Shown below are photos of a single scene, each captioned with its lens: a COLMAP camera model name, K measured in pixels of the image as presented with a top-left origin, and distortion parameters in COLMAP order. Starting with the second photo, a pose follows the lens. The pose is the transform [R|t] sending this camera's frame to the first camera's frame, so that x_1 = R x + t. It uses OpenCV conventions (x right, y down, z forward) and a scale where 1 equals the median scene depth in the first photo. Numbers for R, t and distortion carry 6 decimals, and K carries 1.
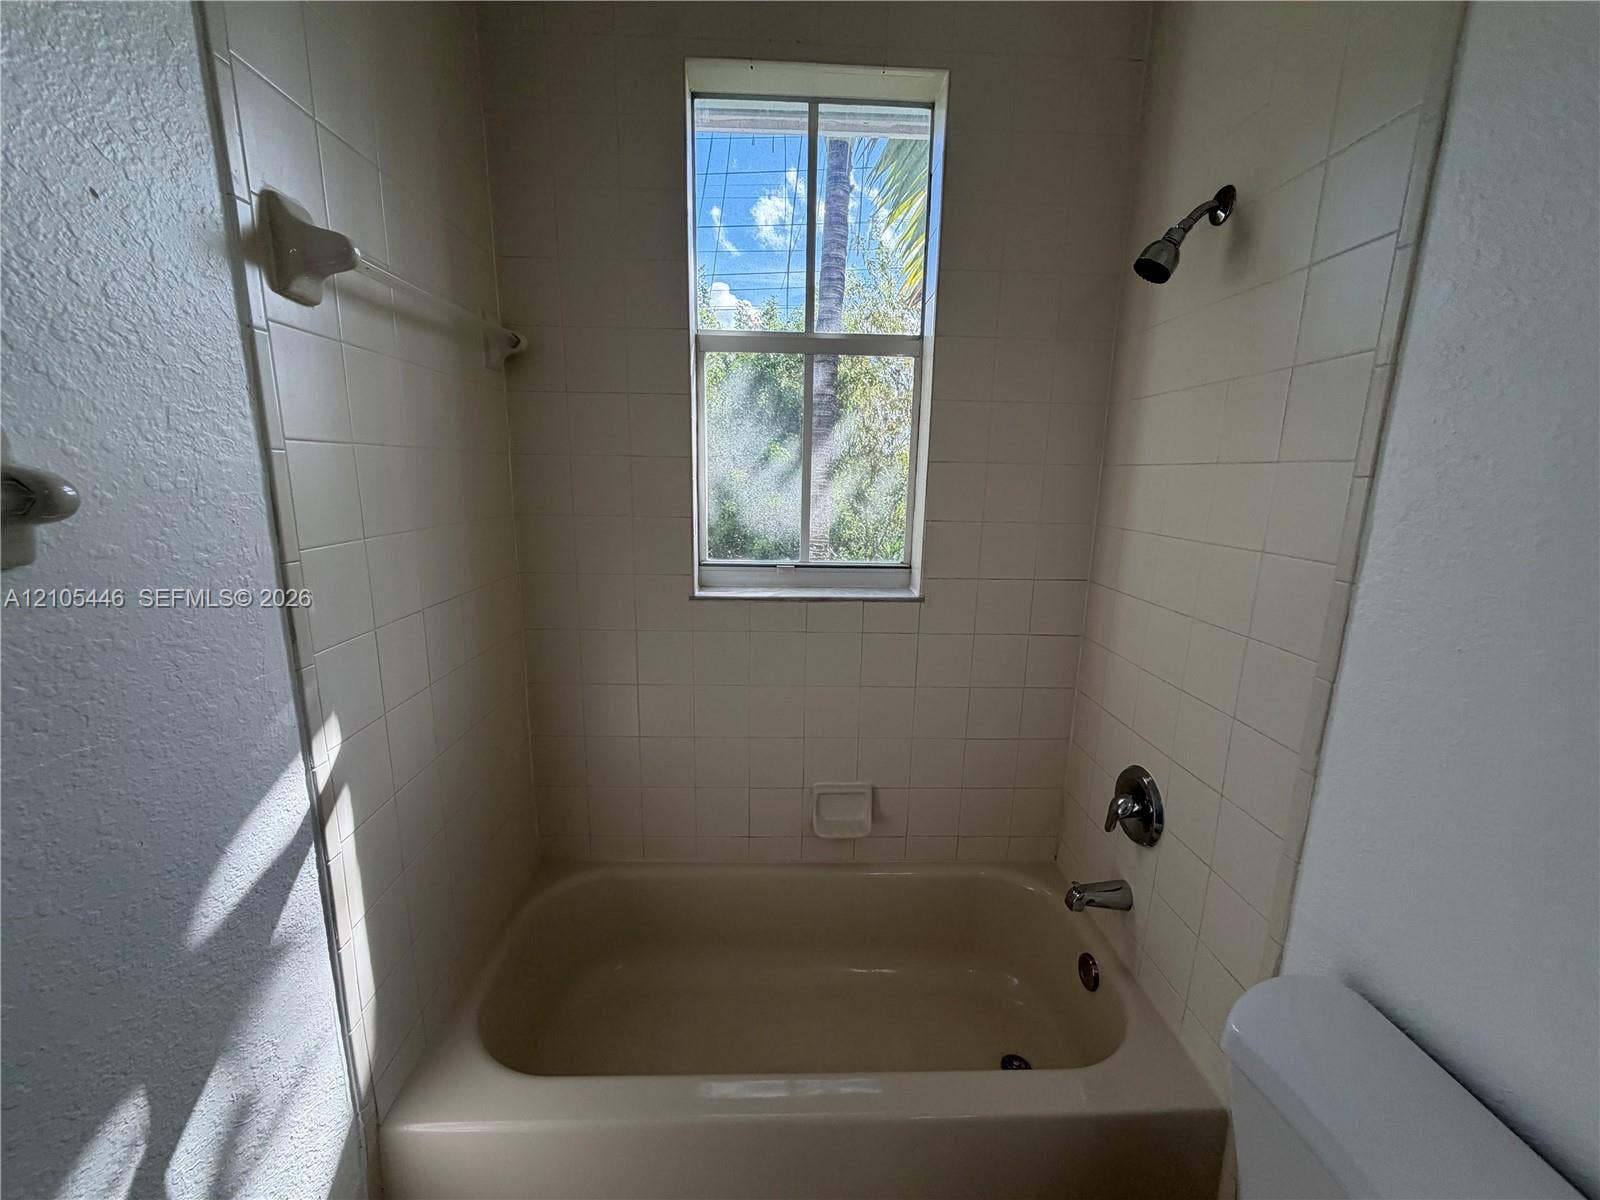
lens RADIAL K [[636.3, 0, 800.0], [0, 636.3, 600.0], [0, 0, 1]] dist [0.000851, 0.000392]
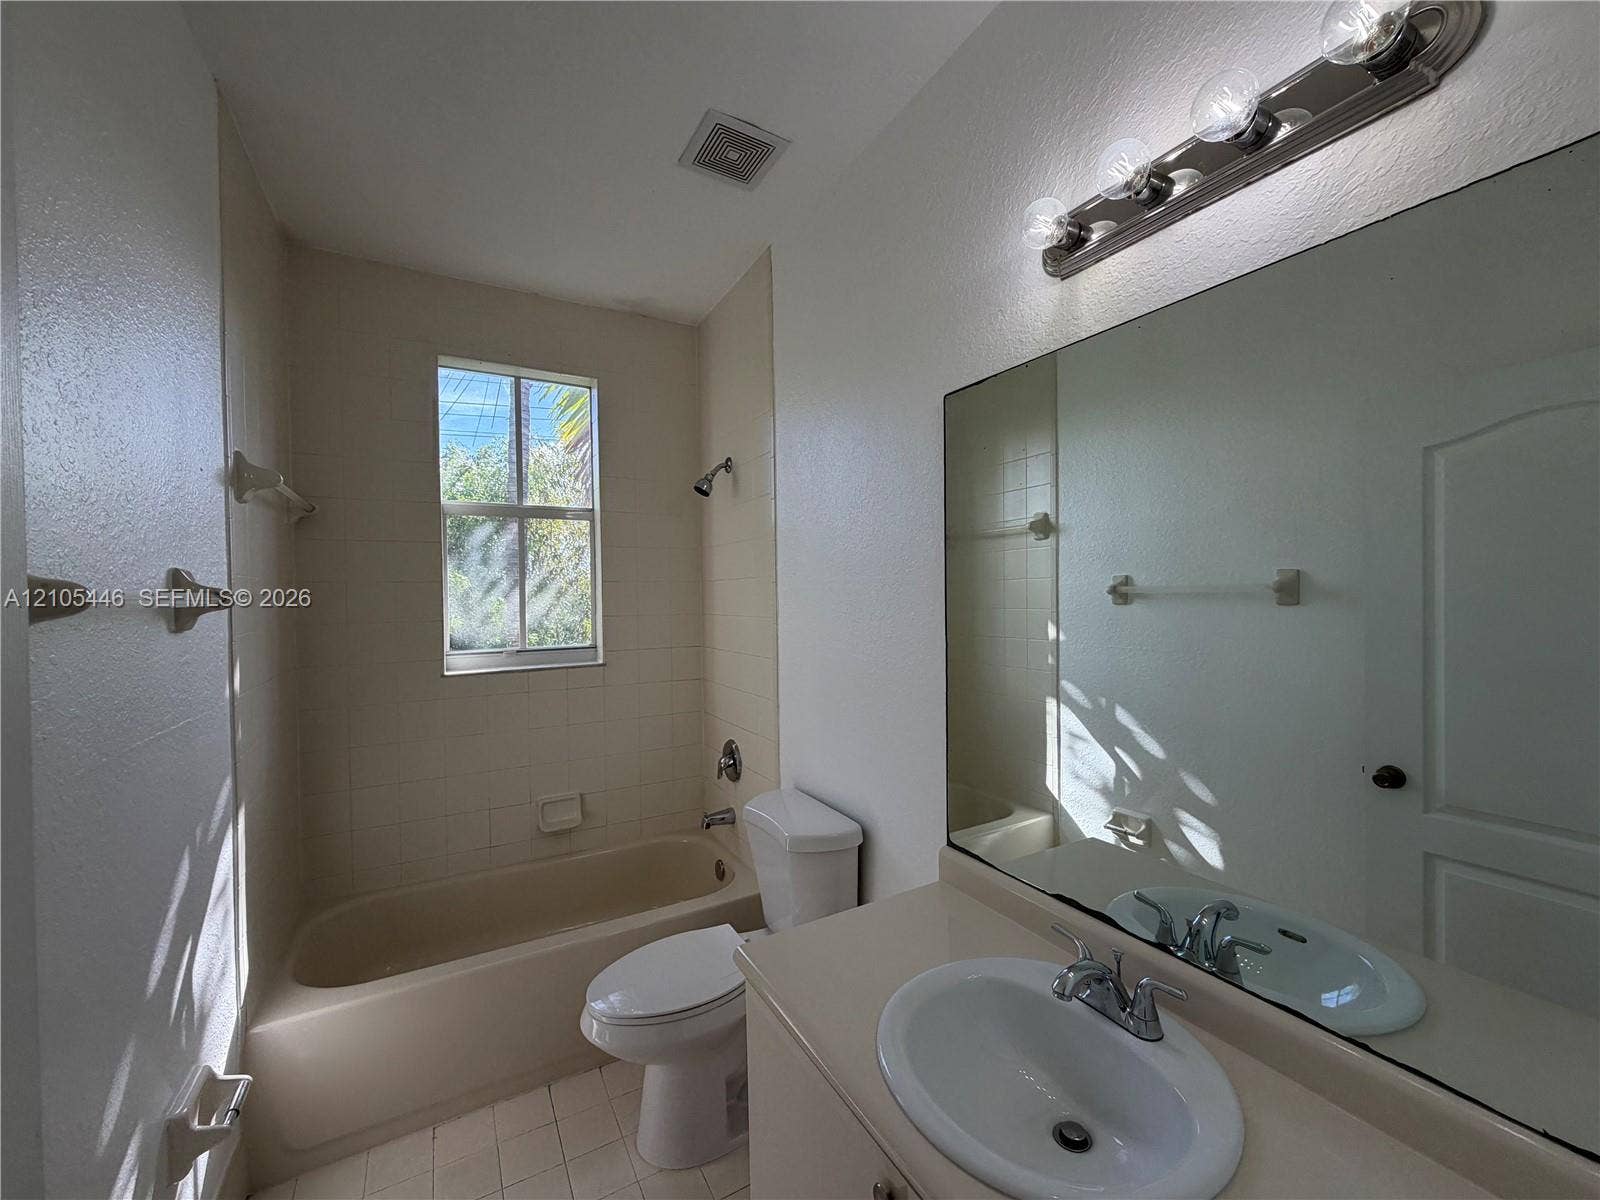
lens RADIAL K [[636.3, 0, 800.0], [0, 636.3, 600.0], [0, 0, 1]] dist [0.000851, 0.000392]
pose [[0.885646, -0.036320, 0.462938, -0.113340], [0.120919, 0.980581, -0.154399, 0.150883], [-0.448341, 0.192721, 0.872840, -0.677259]]
